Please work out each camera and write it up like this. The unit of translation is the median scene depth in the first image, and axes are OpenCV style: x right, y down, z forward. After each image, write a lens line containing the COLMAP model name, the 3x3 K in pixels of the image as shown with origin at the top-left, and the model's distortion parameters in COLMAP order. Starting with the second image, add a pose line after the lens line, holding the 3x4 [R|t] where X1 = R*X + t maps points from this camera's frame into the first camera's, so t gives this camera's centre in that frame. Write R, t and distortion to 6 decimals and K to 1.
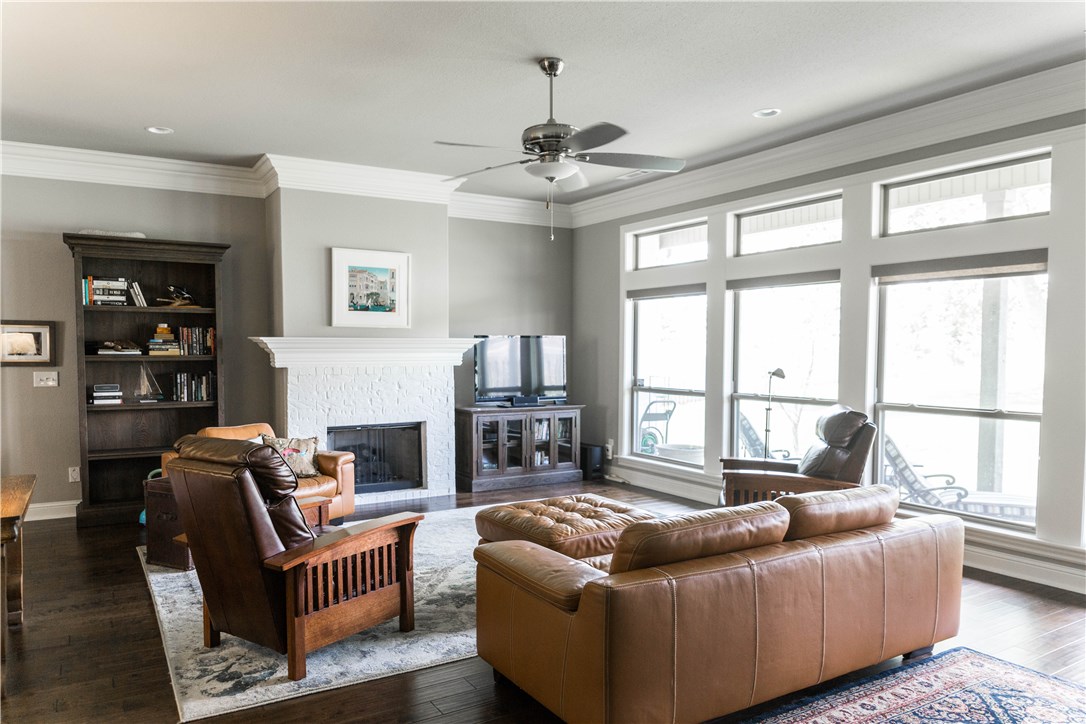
lens RADIAL K [[764.5, 0, 504.1], [0, 764.5, 399.0], [0, 0, 1]] dist [-0.008696, -0.008538]
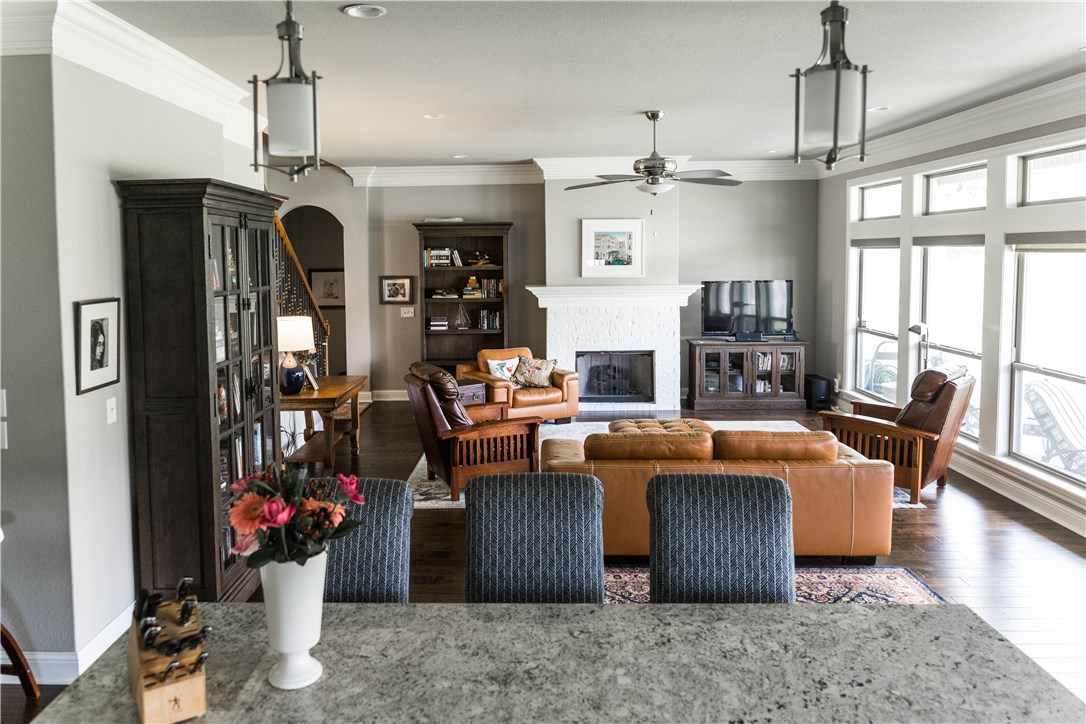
lens RADIAL K [[764.5, 0, 478.0], [0, 764.5, 314.9], [0, 0, 1]] dist [-0.008696, -0.008538]
pose [[0.836558, 0.031183, -0.546990, 0.380034], [-0.020963, 0.999470, 0.024918, -0.061007], [0.547477, -0.009379, 0.836768, -0.245281]]
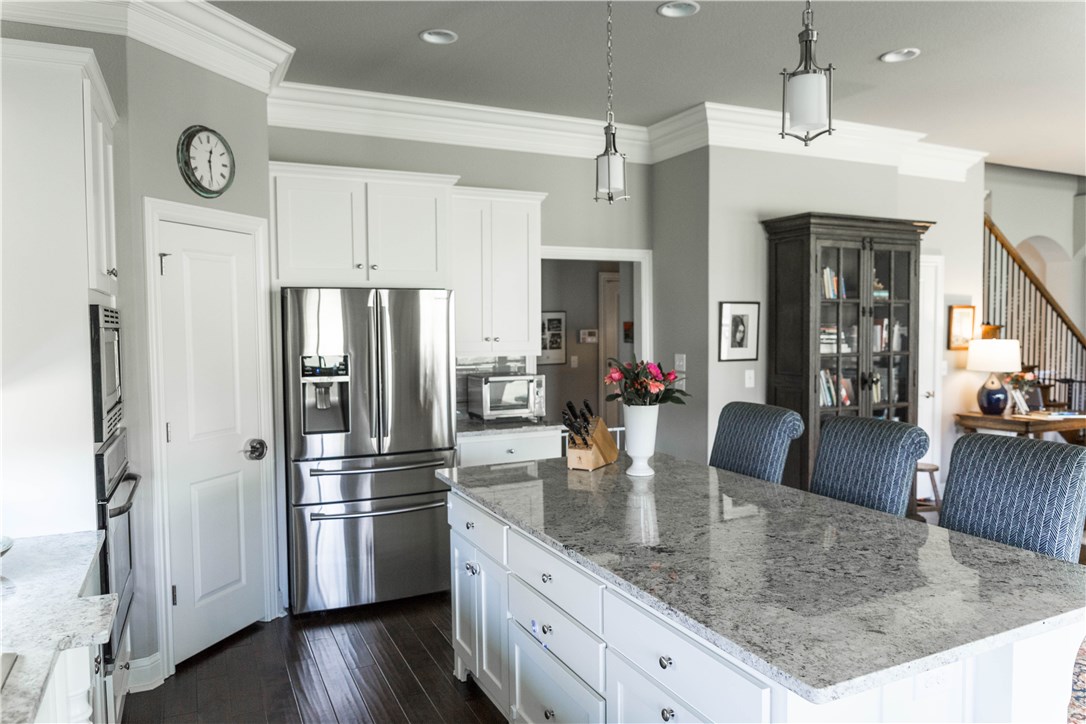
lens RADIAL K [[764.5, 0, 552.6], [0, 764.5, 357.1], [0, 0, 1]] dist [-0.008696, -0.008538]
pose [[-0.070169, 0.046012, -0.996473, 0.699095], [-0.059457, 0.996967, 0.050222, -0.020730], [0.995762, 0.062771, -0.067220, -0.071905]]
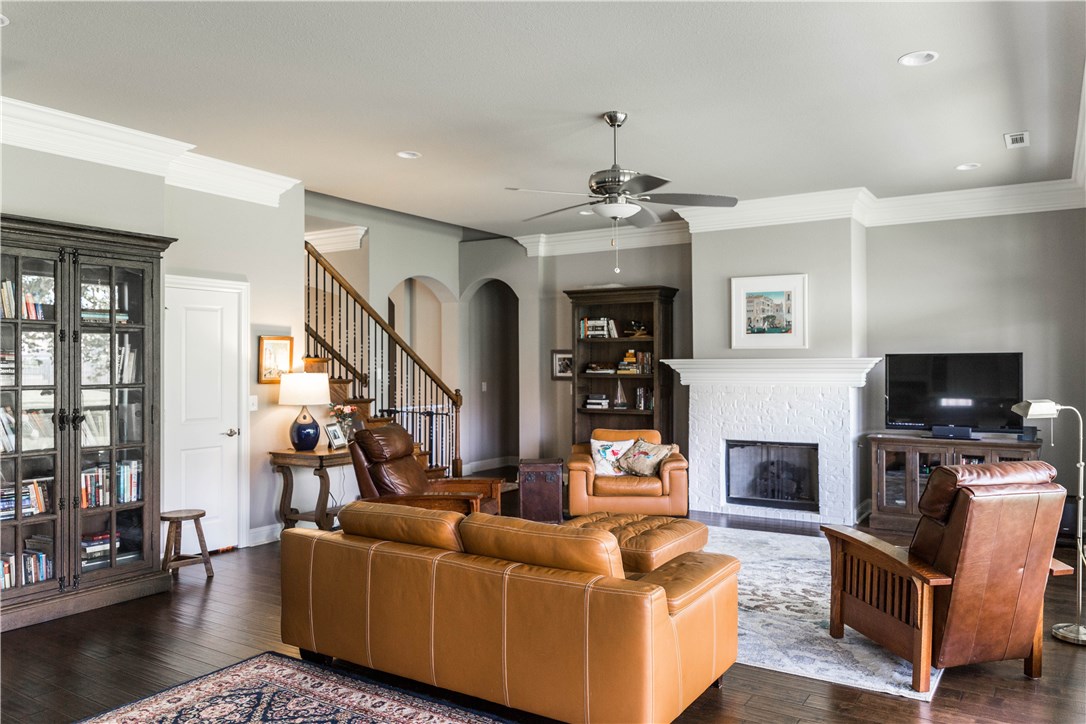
lens RADIAL K [[764.5, 0, 578.7], [0, 764.5, 369.3], [0, 0, 1]] dist [-0.008696, -0.008538]
pose [[0.473463, 0.003454, -0.880807, 0.671249], [-0.054713, 0.998177, -0.025495, -0.026196], [0.879113, 0.060263, 0.472789, 0.296634]]
